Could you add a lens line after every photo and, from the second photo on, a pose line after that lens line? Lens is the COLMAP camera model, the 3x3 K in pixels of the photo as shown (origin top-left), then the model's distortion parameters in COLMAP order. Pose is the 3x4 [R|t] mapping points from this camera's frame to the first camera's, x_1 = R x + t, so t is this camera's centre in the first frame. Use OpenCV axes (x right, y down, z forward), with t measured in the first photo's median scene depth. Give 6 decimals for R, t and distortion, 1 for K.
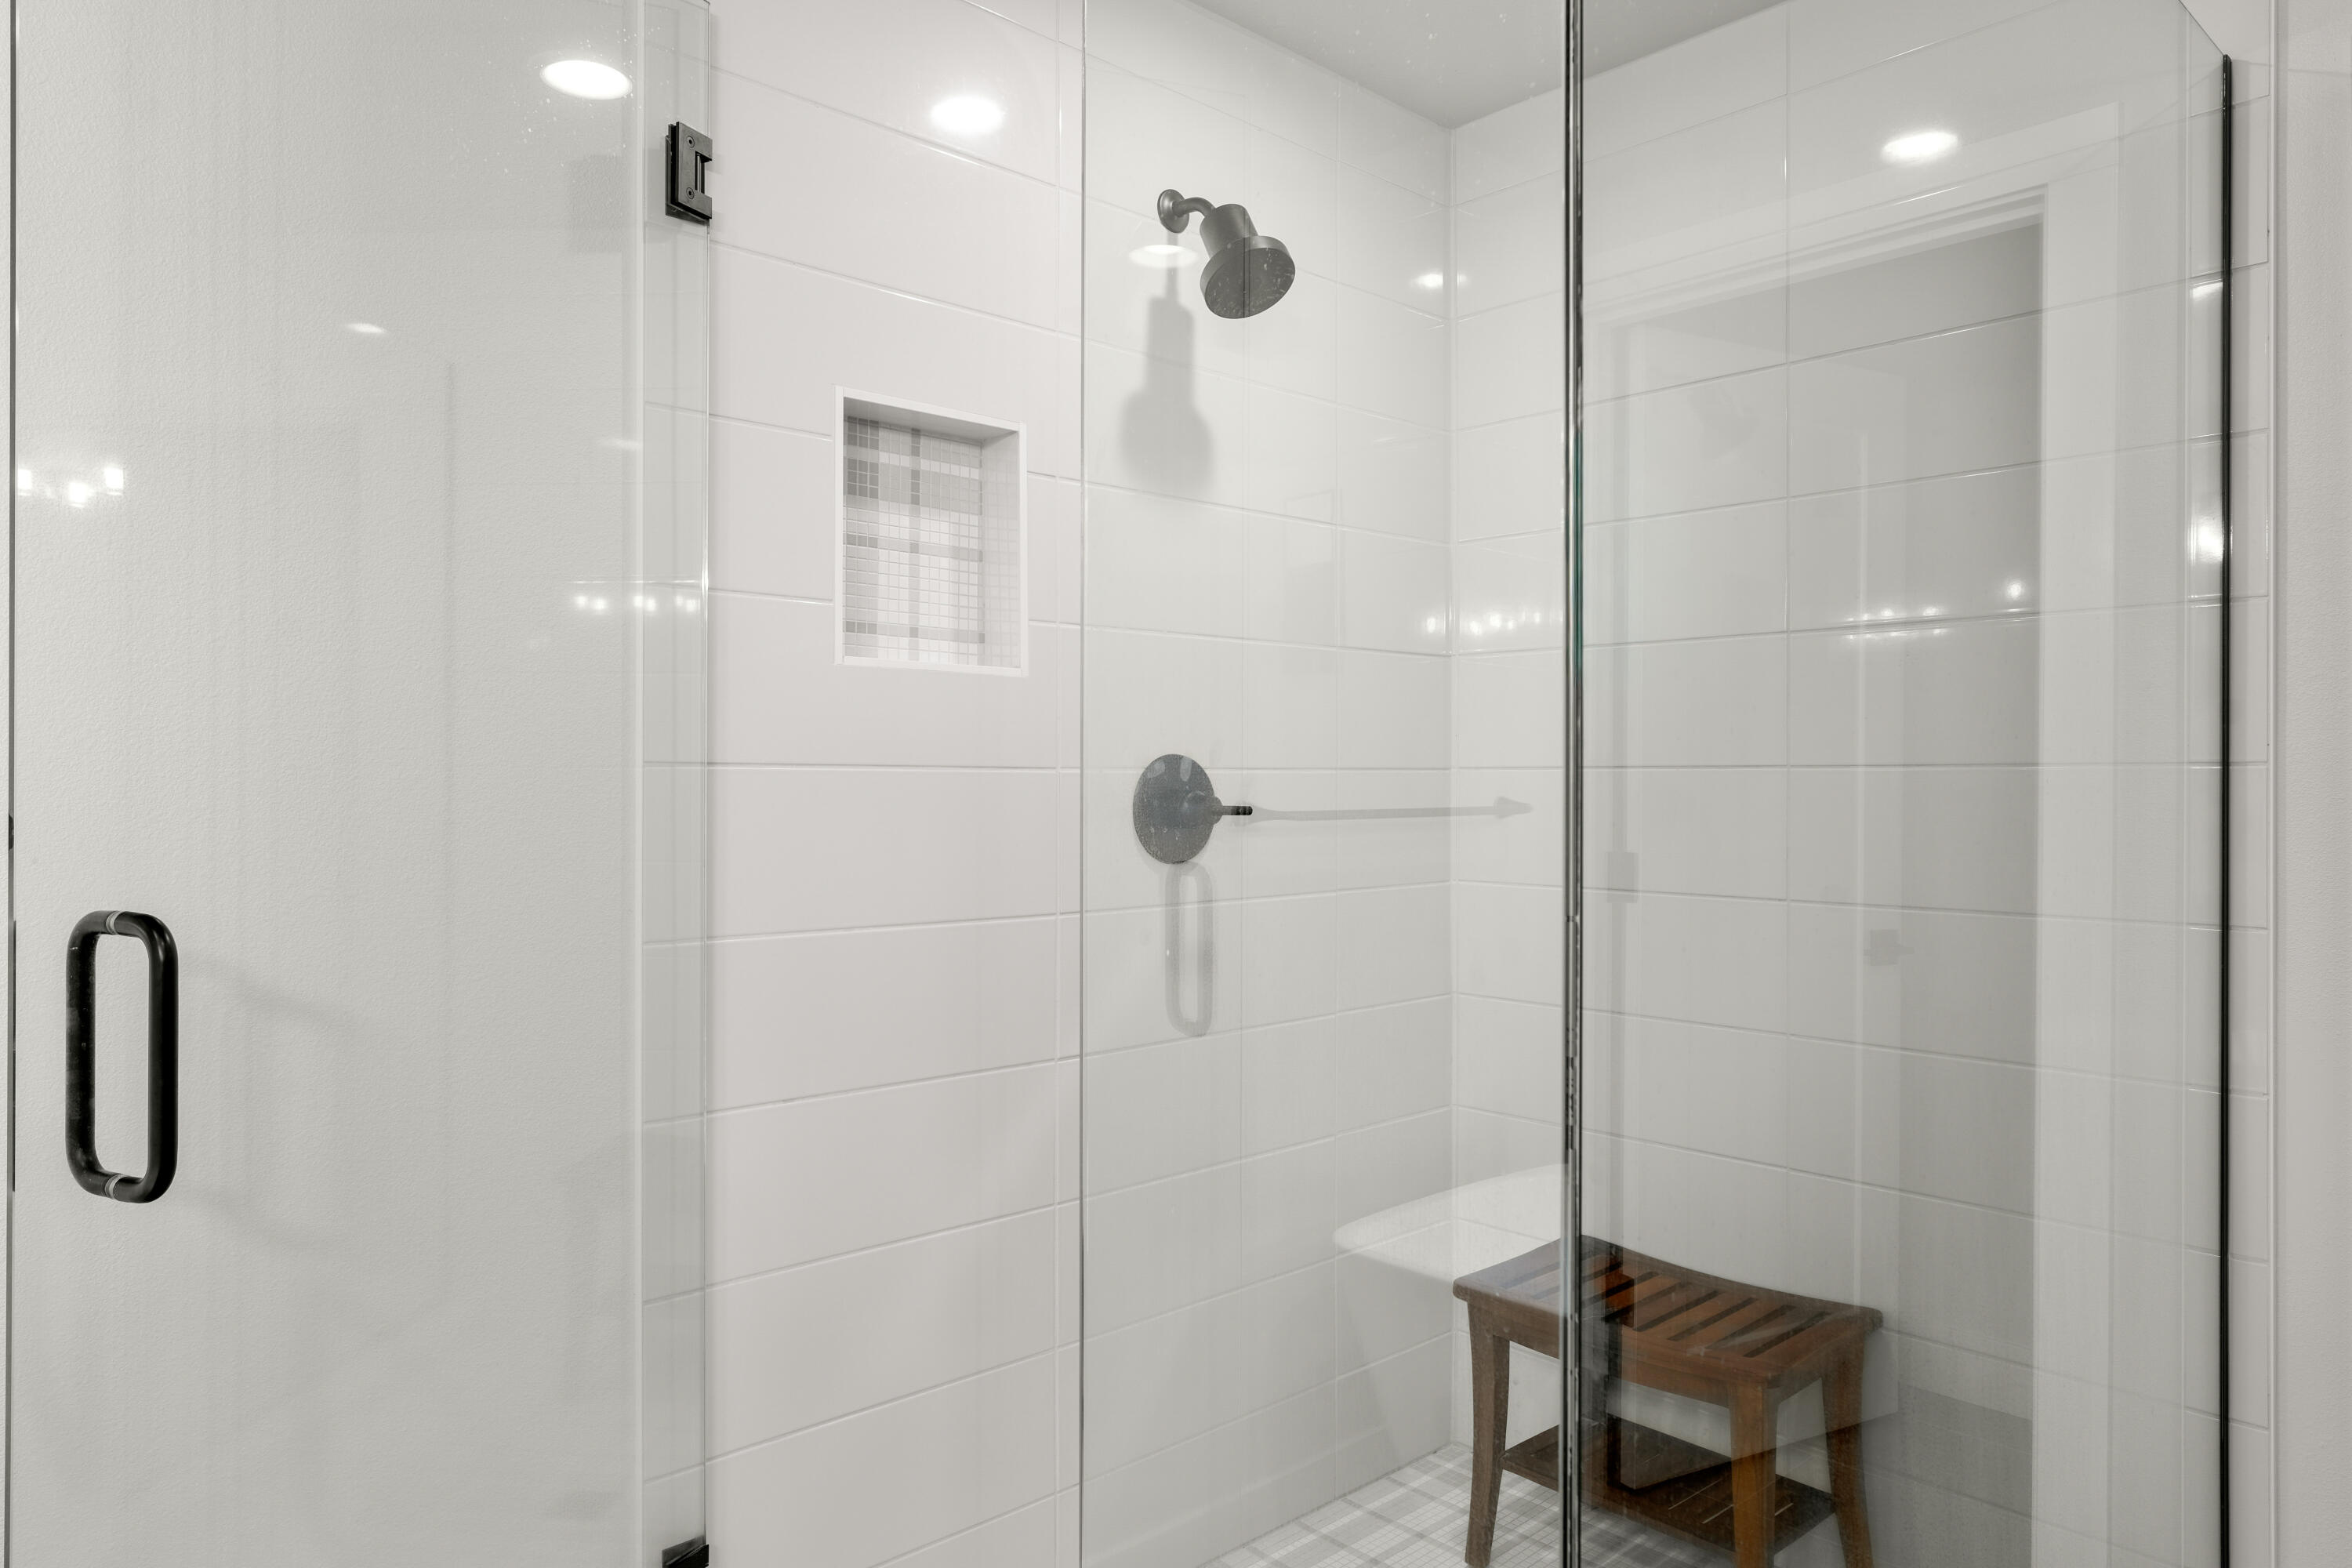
lens RADIAL K [[1485.1, 0, 1178.8], [0, 1485.1, 784.5], [0, 0, 1]] dist [0.000162, 0.004162]
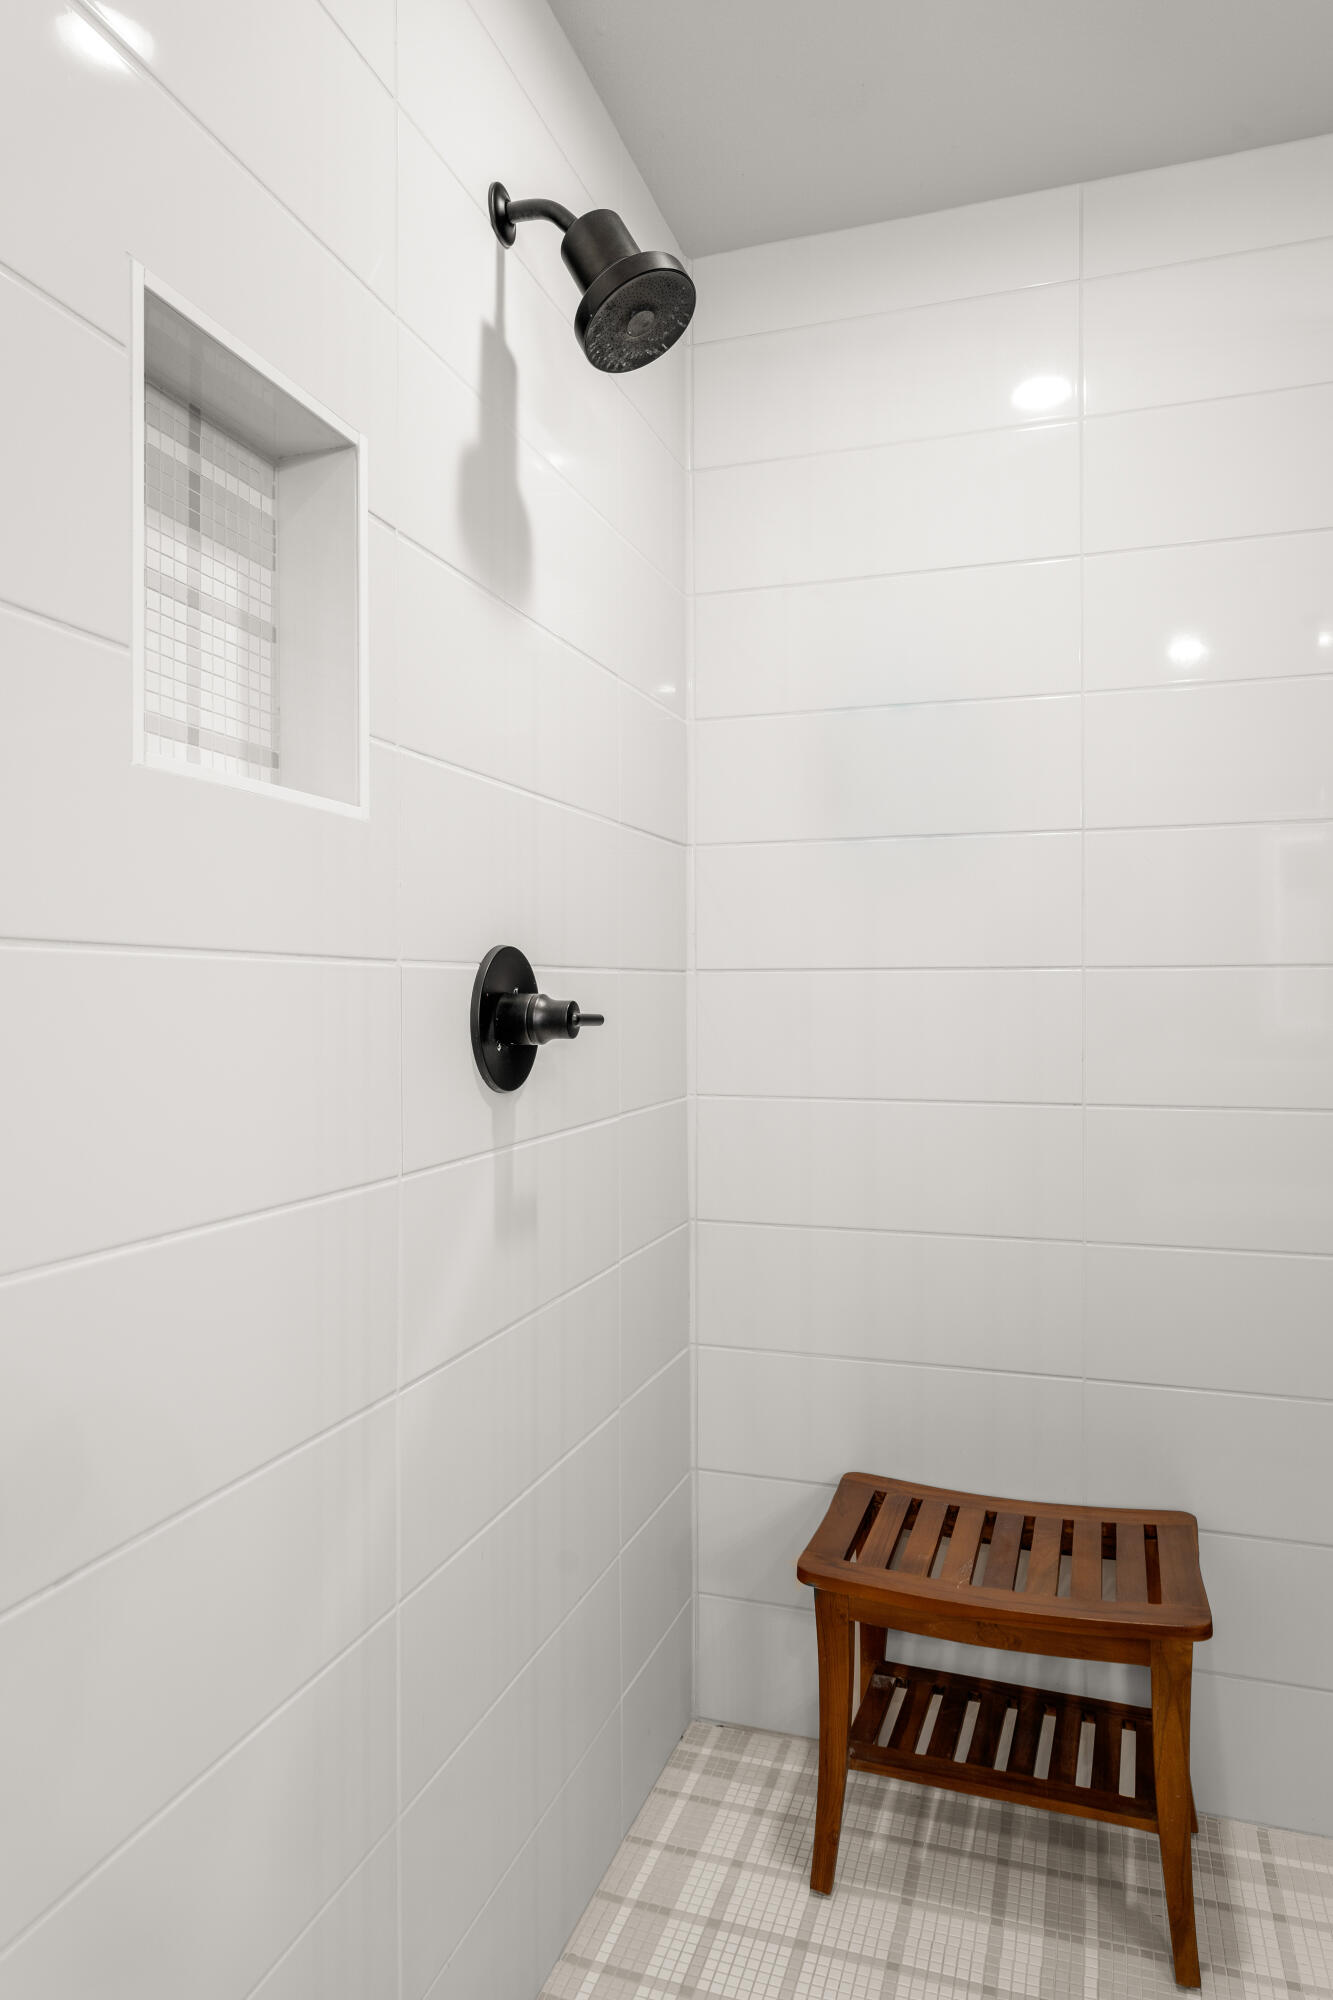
lens RADIAL K [[1262.9, 0, 664.6], [0, 1262.9, 998.8], [0, 0, 1]] dist [0.000162, 0.004162]
pose [[0.883140, -0.003508, 0.469096, -0.245573], [0.001778, 0.999990, 0.004132, 0.004477], [-0.469106, -0.002815, 0.883138, 0.433376]]
